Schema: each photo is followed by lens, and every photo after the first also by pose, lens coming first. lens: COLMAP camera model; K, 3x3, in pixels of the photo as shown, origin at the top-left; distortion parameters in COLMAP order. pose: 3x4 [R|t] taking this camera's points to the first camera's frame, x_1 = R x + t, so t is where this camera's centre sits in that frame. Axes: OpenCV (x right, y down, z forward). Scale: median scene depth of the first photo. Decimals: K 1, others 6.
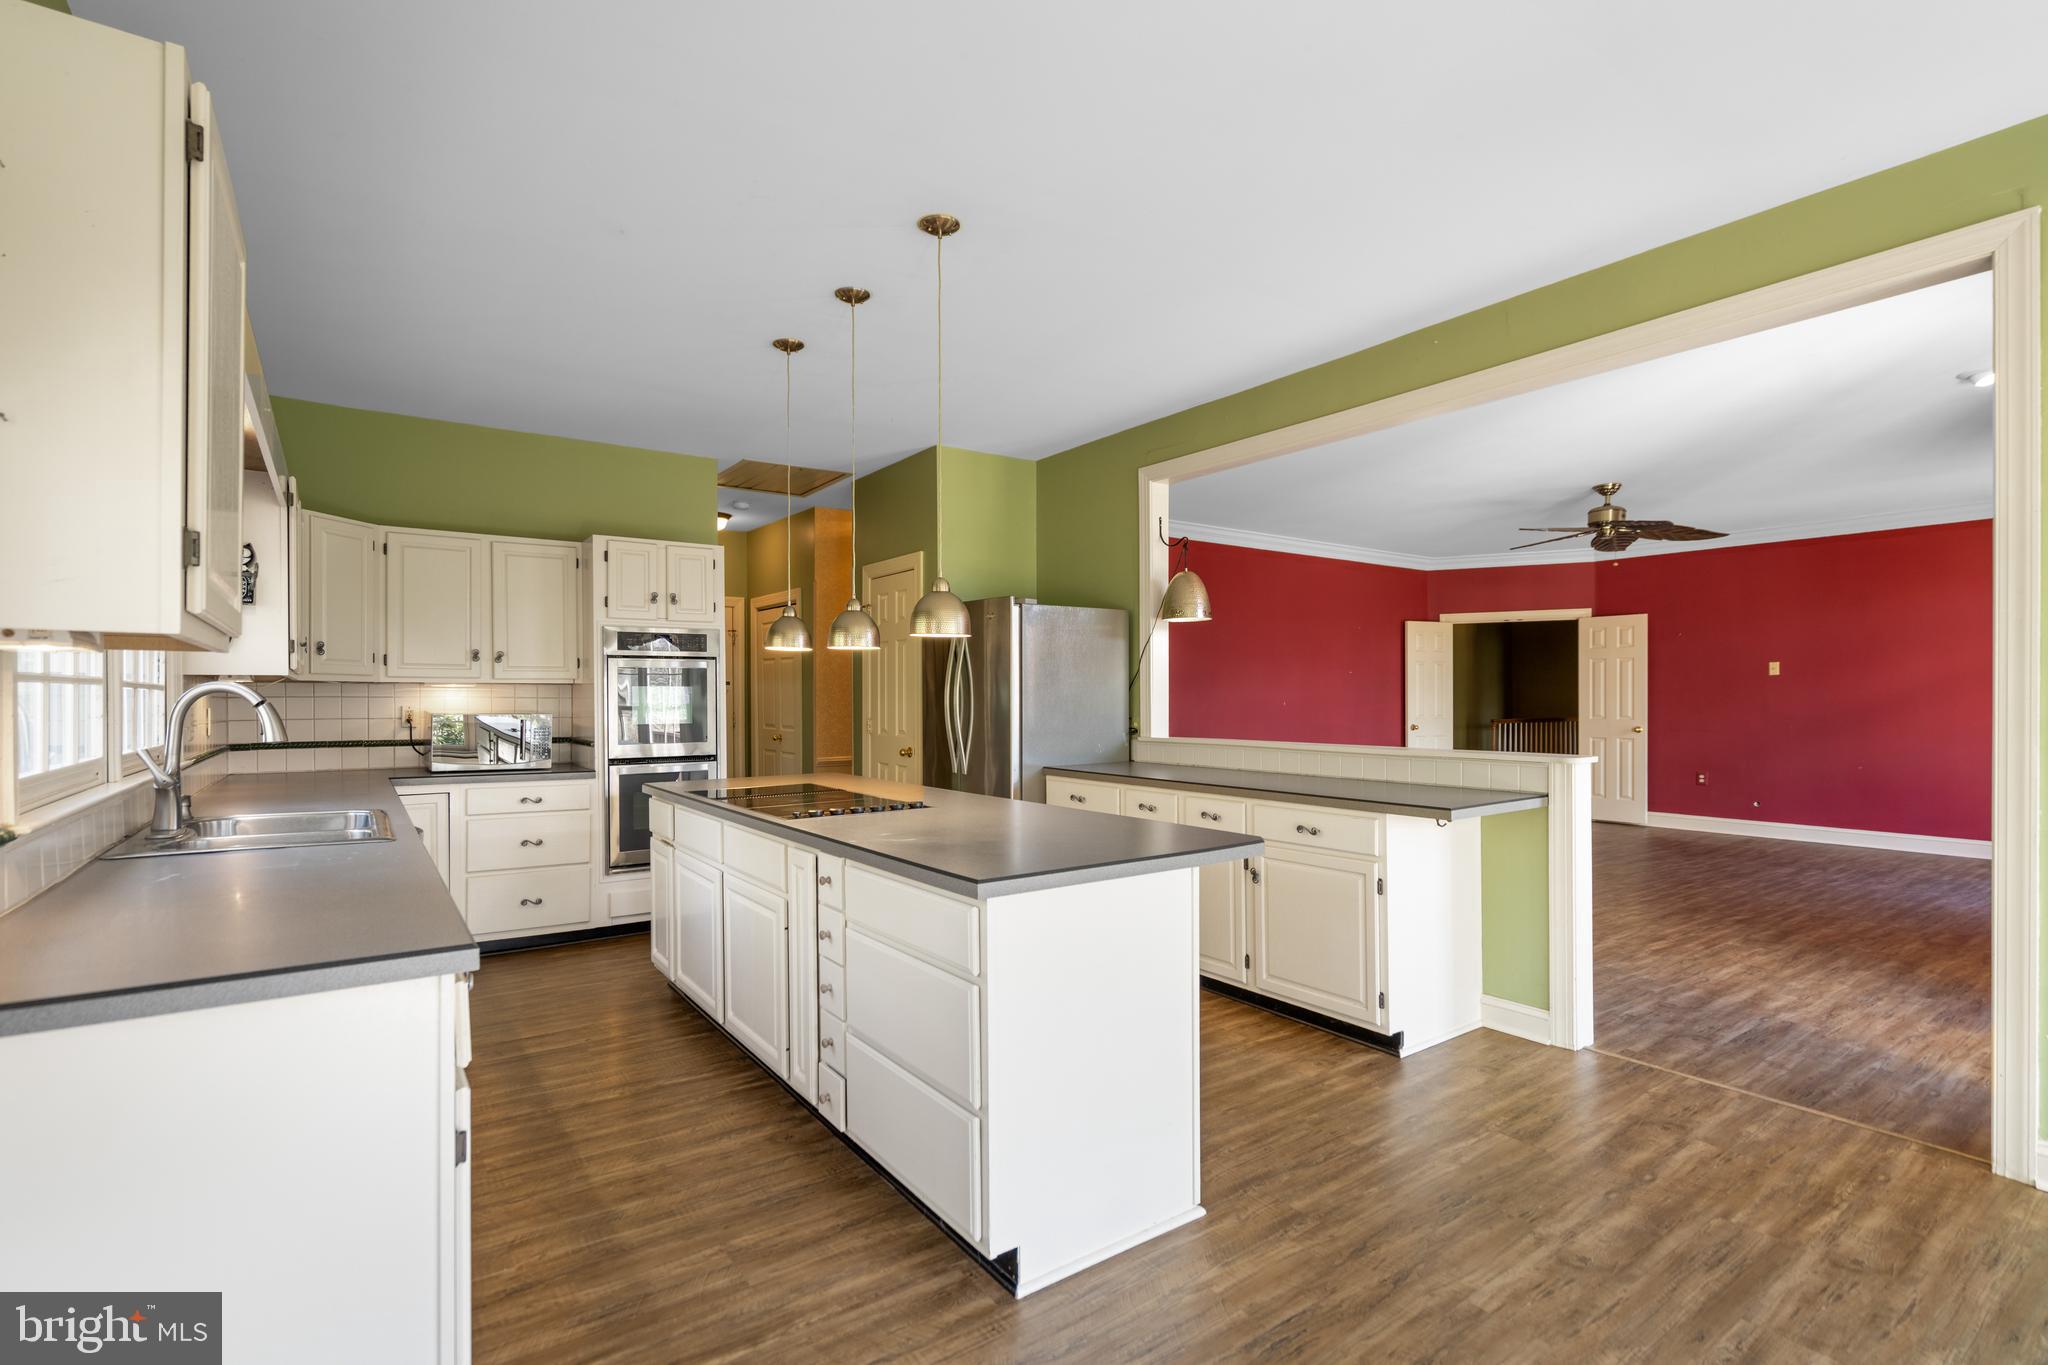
lens RADIAL K [[935.0, 0, 1024.0], [0, 935.0, 682.5], [0, 0, 1]] dist [-0.001763, 0.000086]
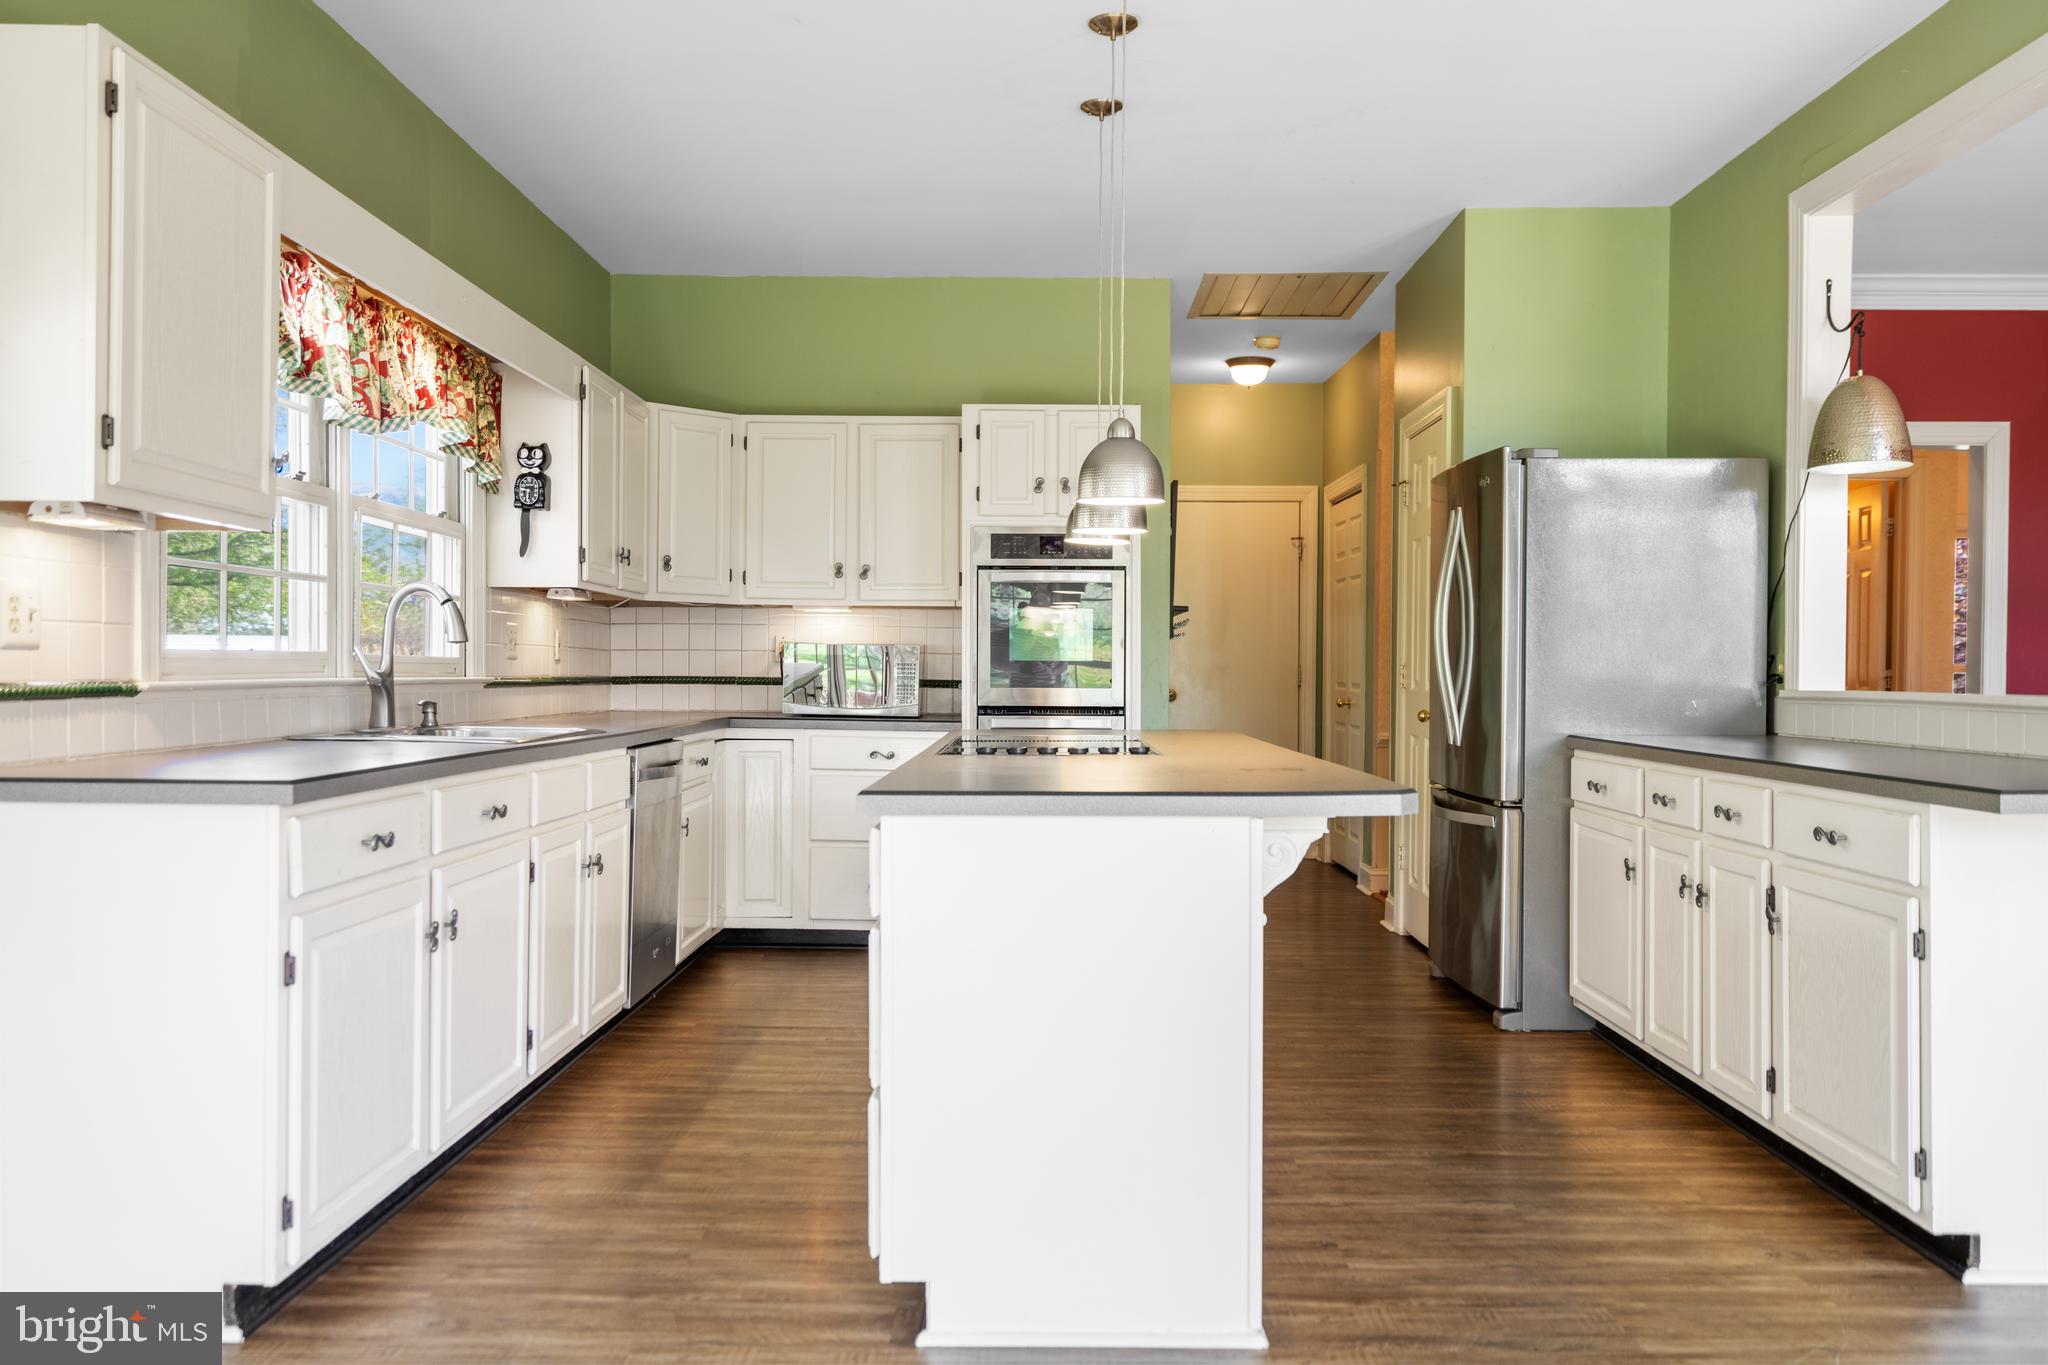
lens RADIAL K [[1581.4, 0, 1030.7], [0, 1581.4, 644.3], [0, 0, 1]] dist [0.026113, 0.000997]
pose [[0.823166, 0.000000, -0.567800, 0.309598], [0.000570, 0.999999, 0.000827, 0.032881], [0.567800, -0.001004, 0.823166, -0.006669]]
